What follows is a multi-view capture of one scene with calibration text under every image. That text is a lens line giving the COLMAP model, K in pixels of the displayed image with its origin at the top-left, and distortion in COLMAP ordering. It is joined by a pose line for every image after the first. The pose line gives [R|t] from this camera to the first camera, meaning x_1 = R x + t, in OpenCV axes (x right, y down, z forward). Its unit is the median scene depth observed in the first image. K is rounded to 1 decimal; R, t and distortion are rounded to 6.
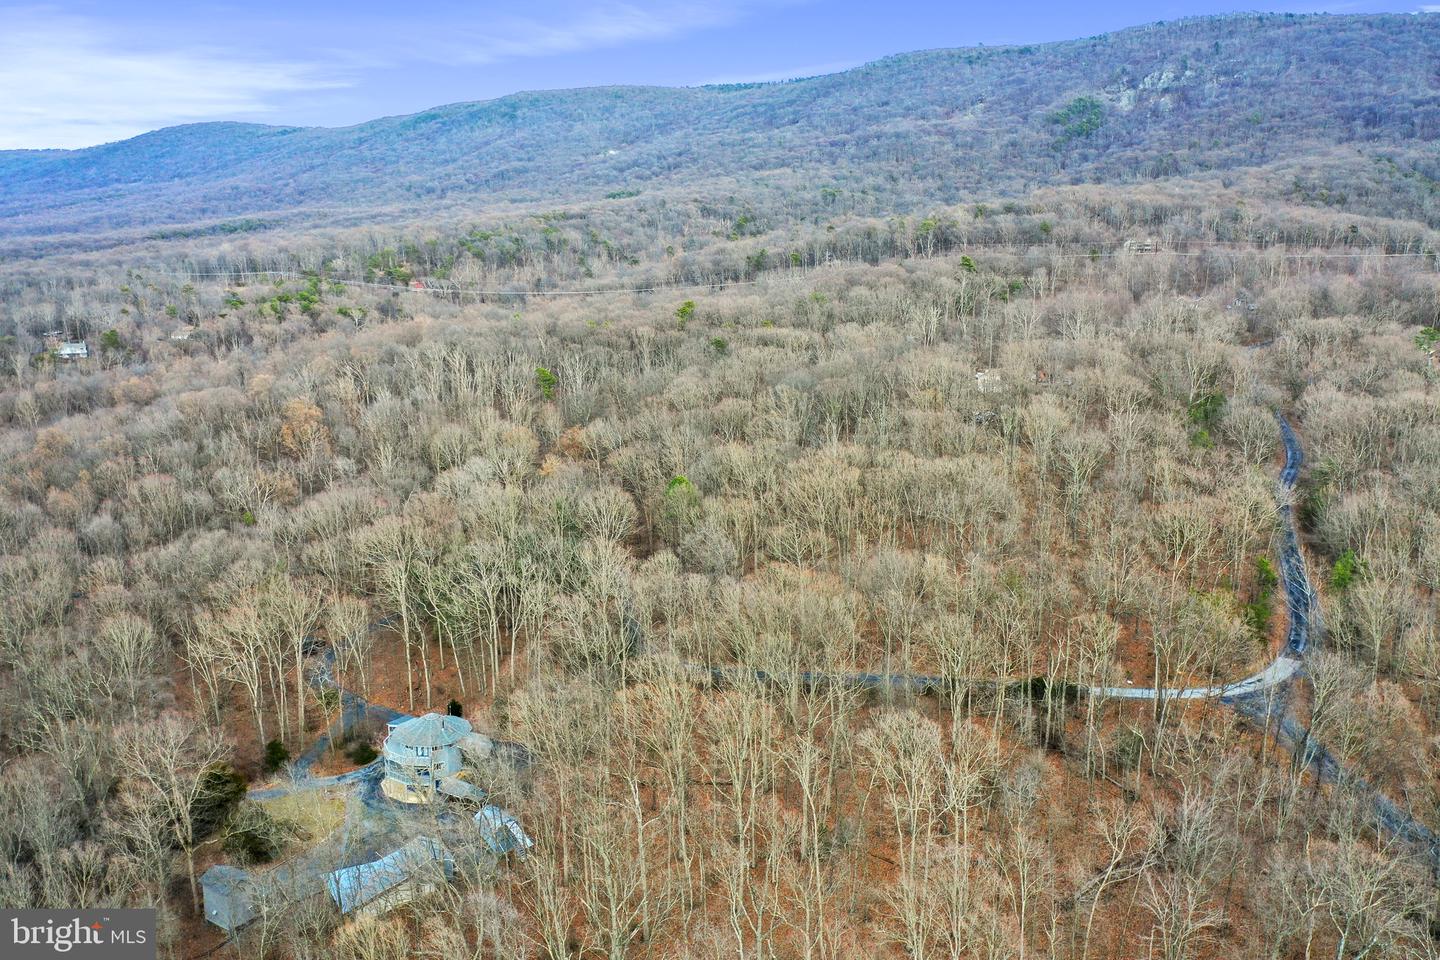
lens RADIAL K [[1127.3, 0, 719.0], [0, 1127.3, 484.0], [0, 0, 1]] dist [-0.010242, 0.001907]
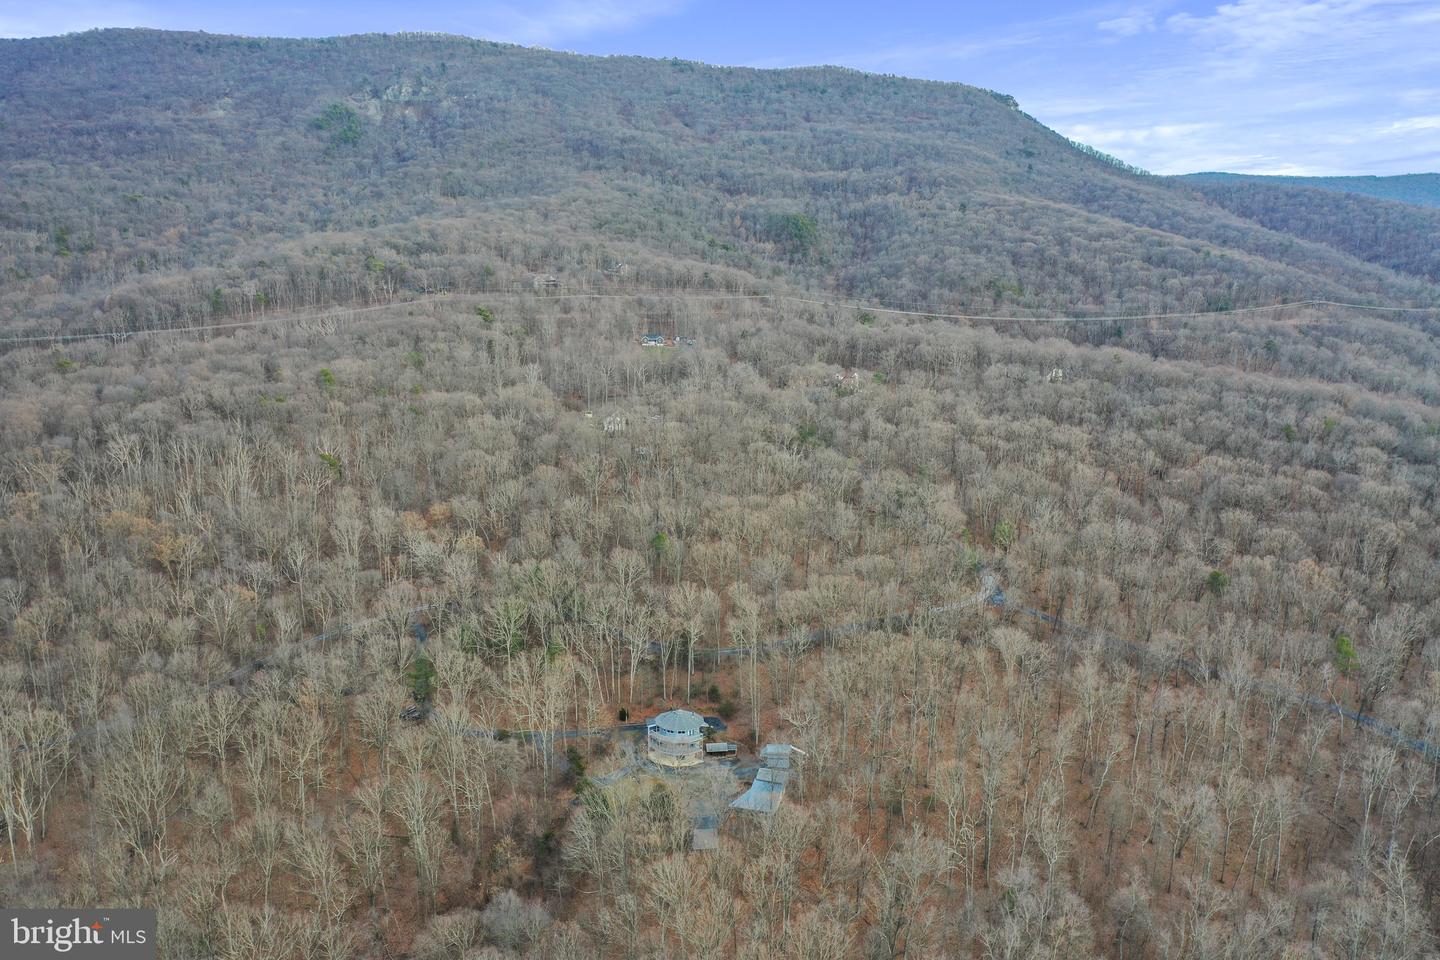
lens RADIAL K [[1127.3, 0, 716.7], [0, 1127.3, 481.0], [0, 0, 1]] dist [-0.010242, 0.001907]
pose [[0.753913, -0.129431, 0.644099, -0.133851], [0.112742, 0.991346, 0.067246, -0.023997], [-0.647229, 0.021920, 0.761981, -0.027366]]
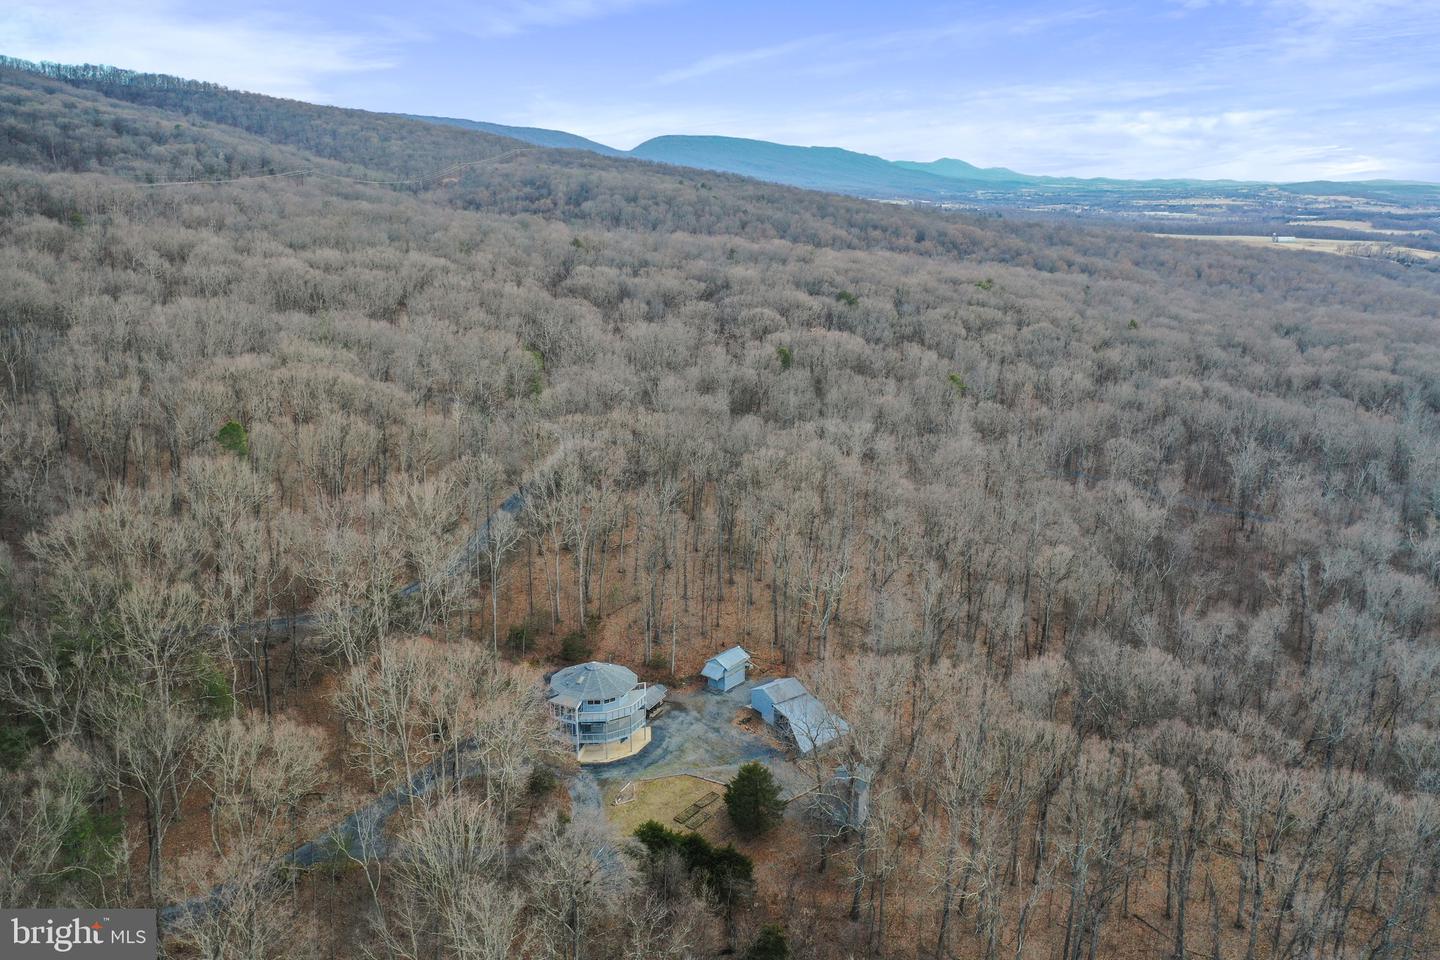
lens RADIAL K [[1127.3, 0, 717.5], [0, 1127.3, 469.9], [0, 0, 1]] dist [-0.010242, 0.001907]
pose [[-0.157022, -0.248373, 0.955853, -0.121855], [0.175242, 0.945493, 0.274469, -0.018555], [-0.971923, 0.210603, -0.104938, 0.109188]]
